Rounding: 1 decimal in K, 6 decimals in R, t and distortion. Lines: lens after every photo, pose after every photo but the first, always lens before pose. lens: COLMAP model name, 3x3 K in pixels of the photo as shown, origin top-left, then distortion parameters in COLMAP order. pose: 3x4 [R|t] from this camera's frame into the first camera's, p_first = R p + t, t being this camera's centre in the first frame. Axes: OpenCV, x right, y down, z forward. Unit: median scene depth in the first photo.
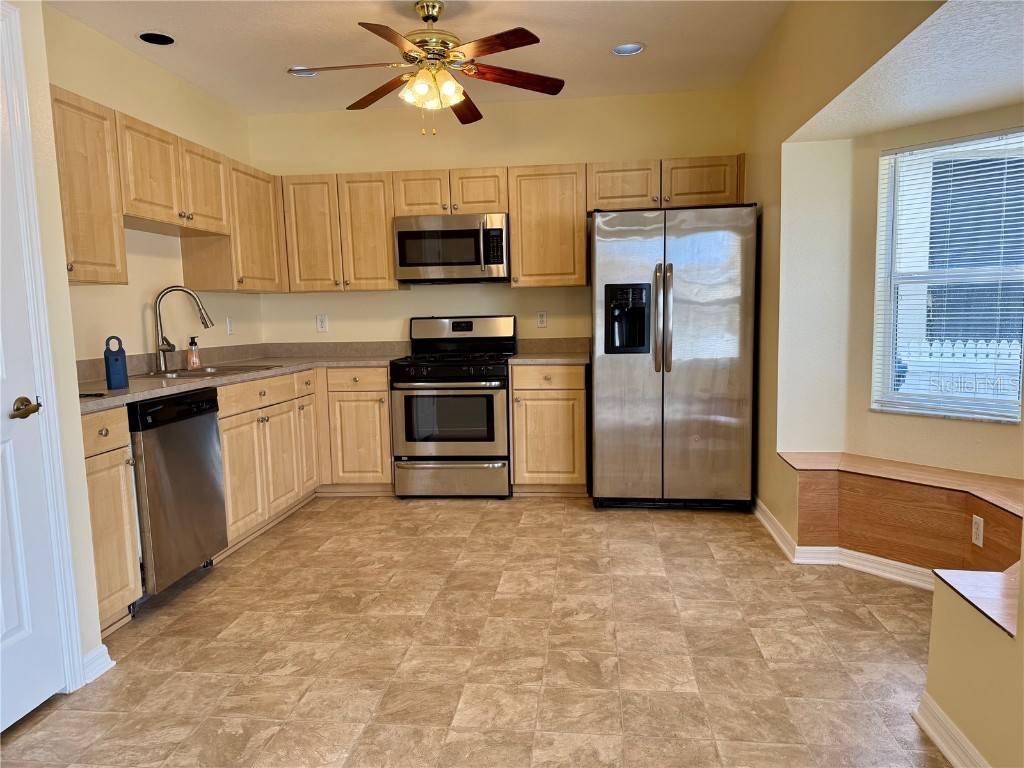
lens RADIAL K [[716.6, 0, 512.6], [0, 716.6, 393.8], [0, 0, 1]] dist [0.058876, -0.071355]
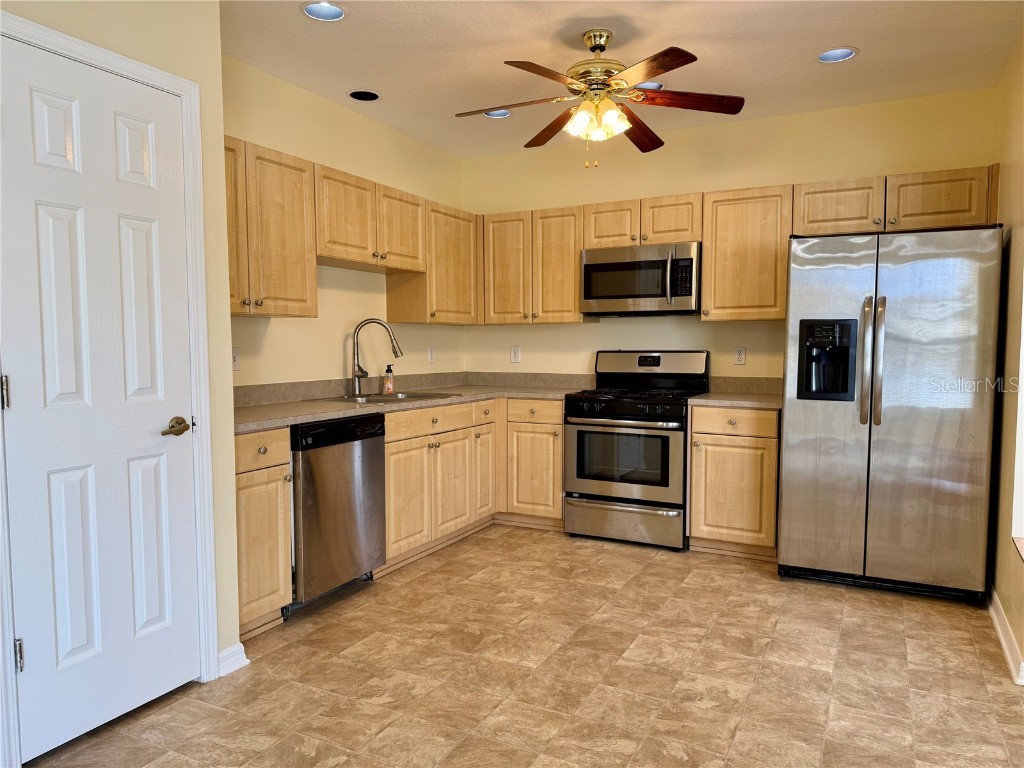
lens RADIAL K [[716.6, 0, 508.7], [0, 716.6, 393.0], [0, 0, 1]] dist [0.058876, -0.071355]
pose [[0.933905, 0.047830, -0.354308, 0.121098], [-0.062092, 0.997649, -0.028987, -0.017401], [0.352089, 0.049071, 0.934679, 0.060828]]
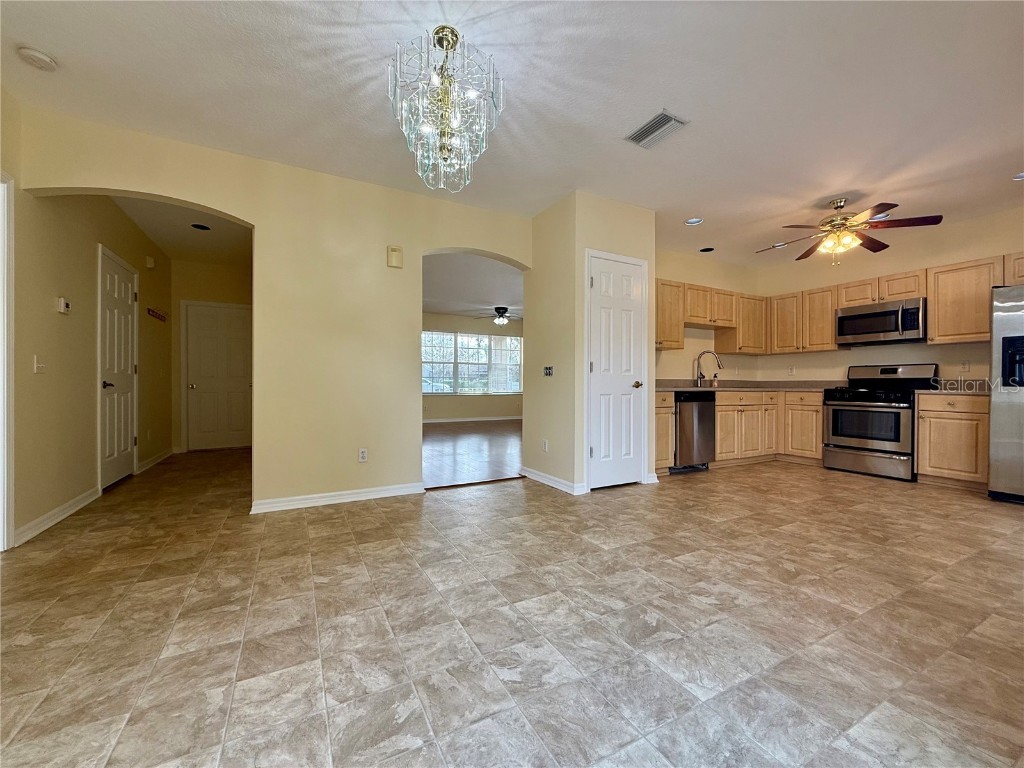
lens RADIAL K [[414.1, 0, 506.4], [0, 414.1, 384.6], [0, 0, 1]] dist [0.002614, -0.000999]
pose [[0.565838, 0.026704, -0.824084, 0.268188], [-0.111180, 0.992818, -0.044168, 0.089717], [0.816986, 0.116614, 0.564744, -0.264703]]
